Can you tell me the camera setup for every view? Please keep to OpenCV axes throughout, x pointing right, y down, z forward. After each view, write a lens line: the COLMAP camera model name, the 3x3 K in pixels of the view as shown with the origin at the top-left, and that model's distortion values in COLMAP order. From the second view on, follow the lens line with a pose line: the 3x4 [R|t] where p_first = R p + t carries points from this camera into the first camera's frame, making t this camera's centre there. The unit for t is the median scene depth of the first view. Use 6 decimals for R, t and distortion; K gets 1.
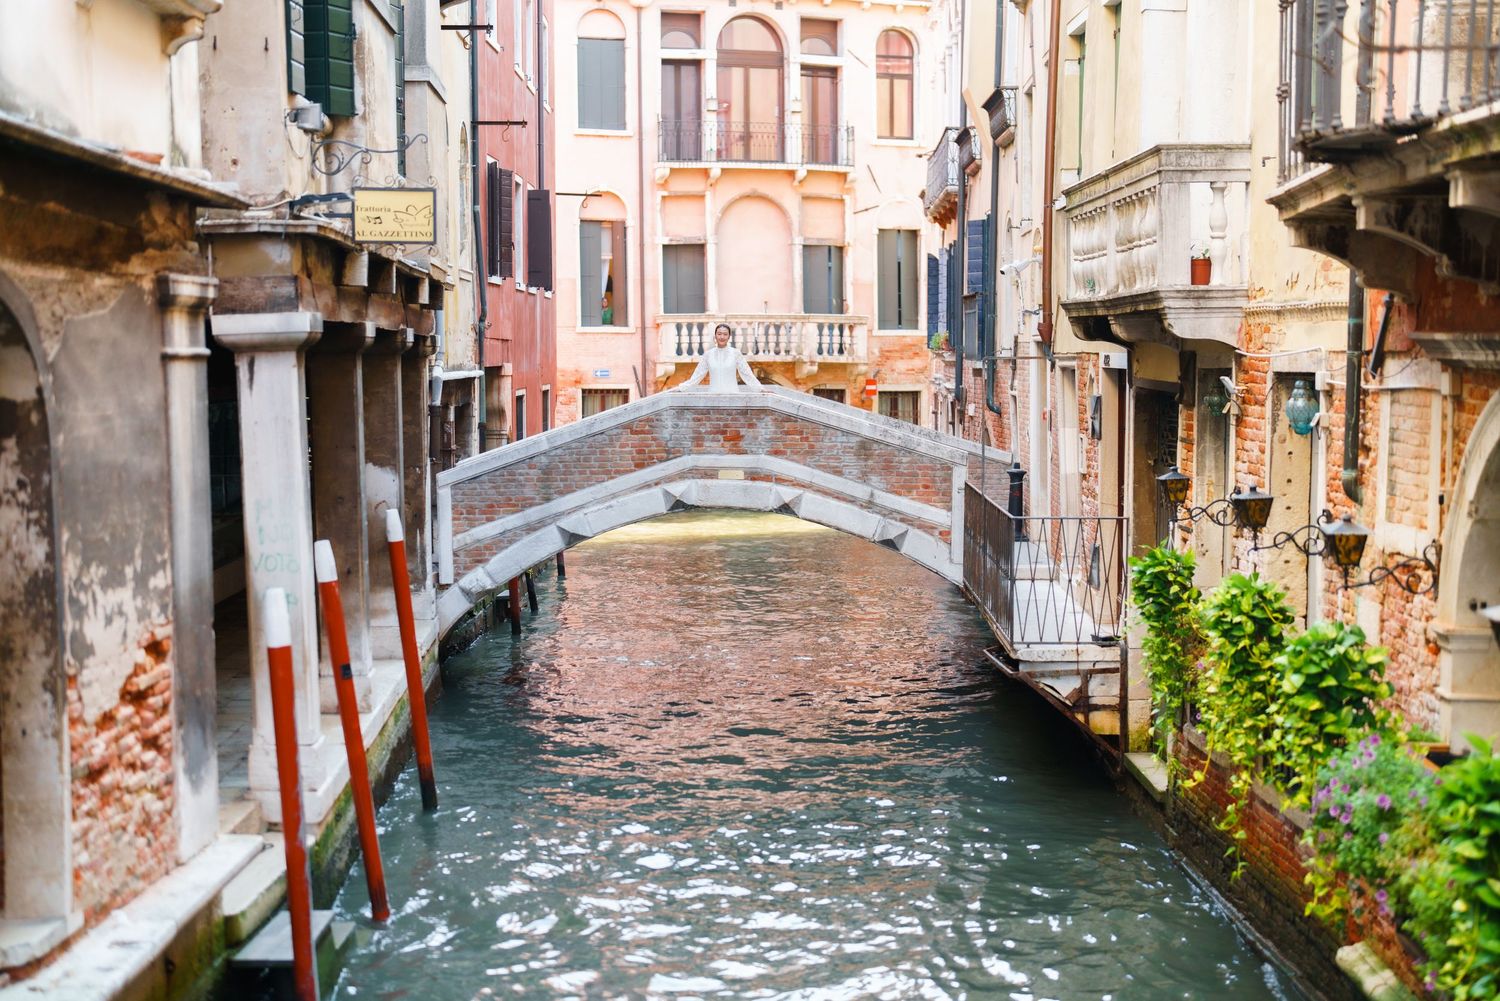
lens RADIAL K [[2126.8, 0, 747.2], [0, 2126.8, 519.7], [0, 0, 1]] dist [-0.123916, 1.152012]
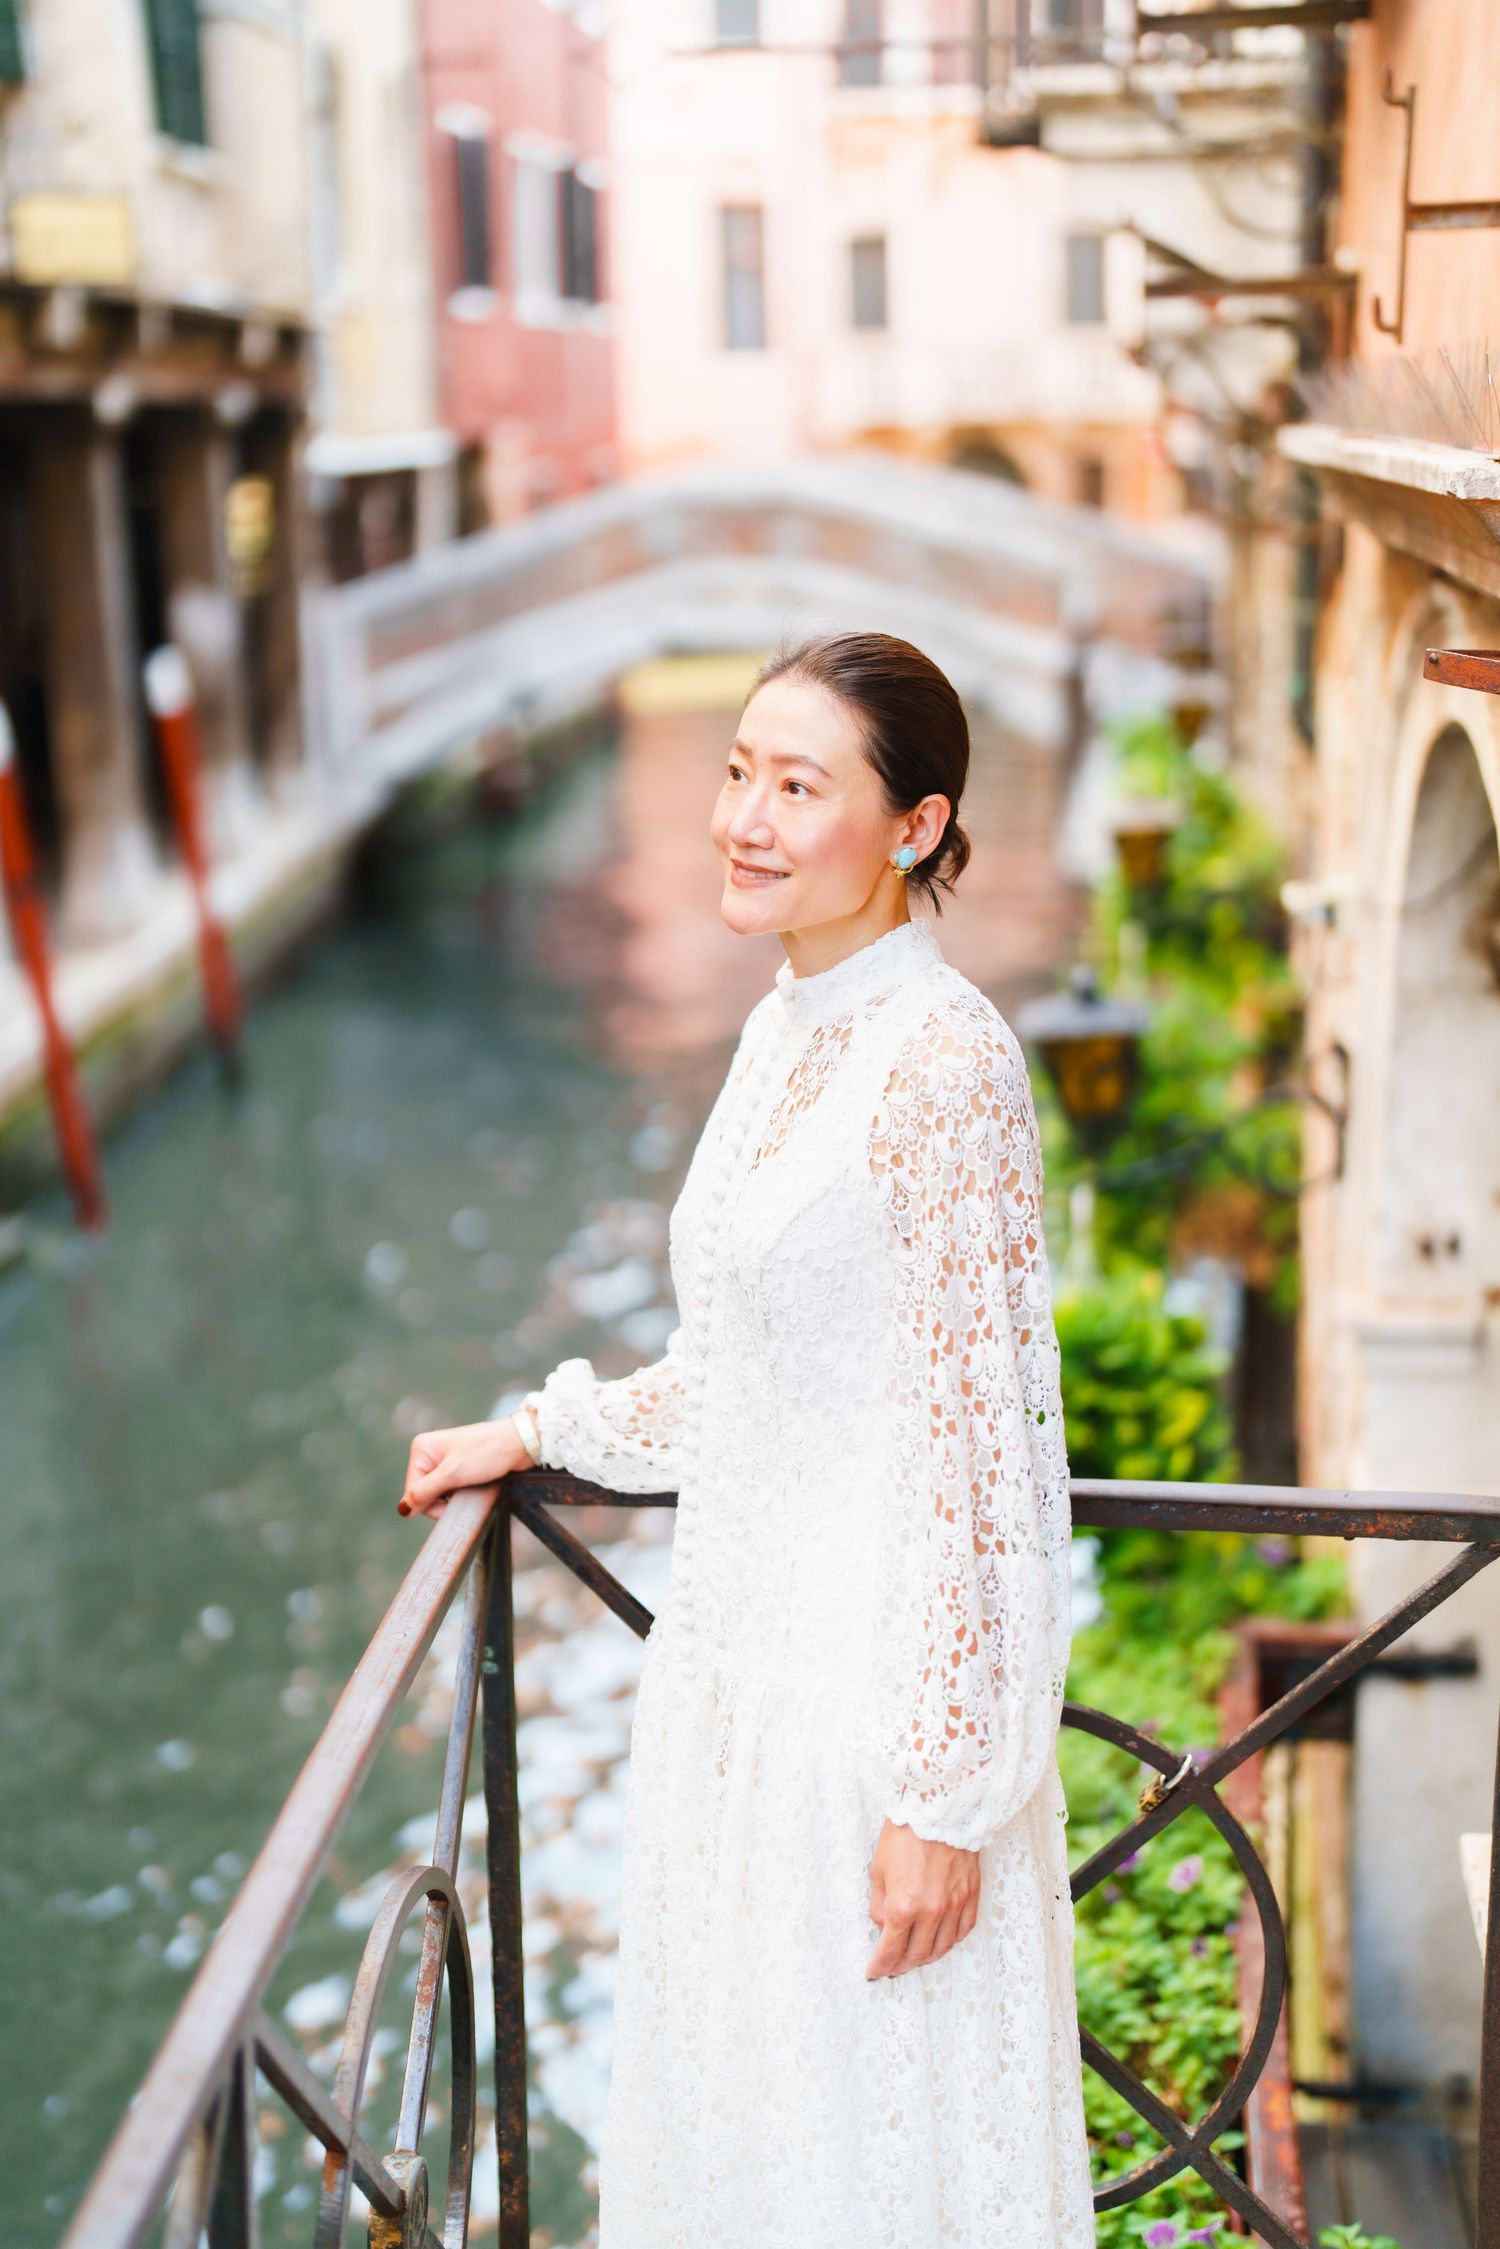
lens RADIAL K [[3217.6, 0, 750.0], [0, 3217.6, 1124.5], [0, 0, 1]] dist [-0.137447, 1.334219]
pose [[0.992409, 0.009122, -0.122646, 0.121143], [0.009001, 0.989185, 0.146400, -0.004656], [0.122655, -0.146392, 0.981593, -0.041875]]
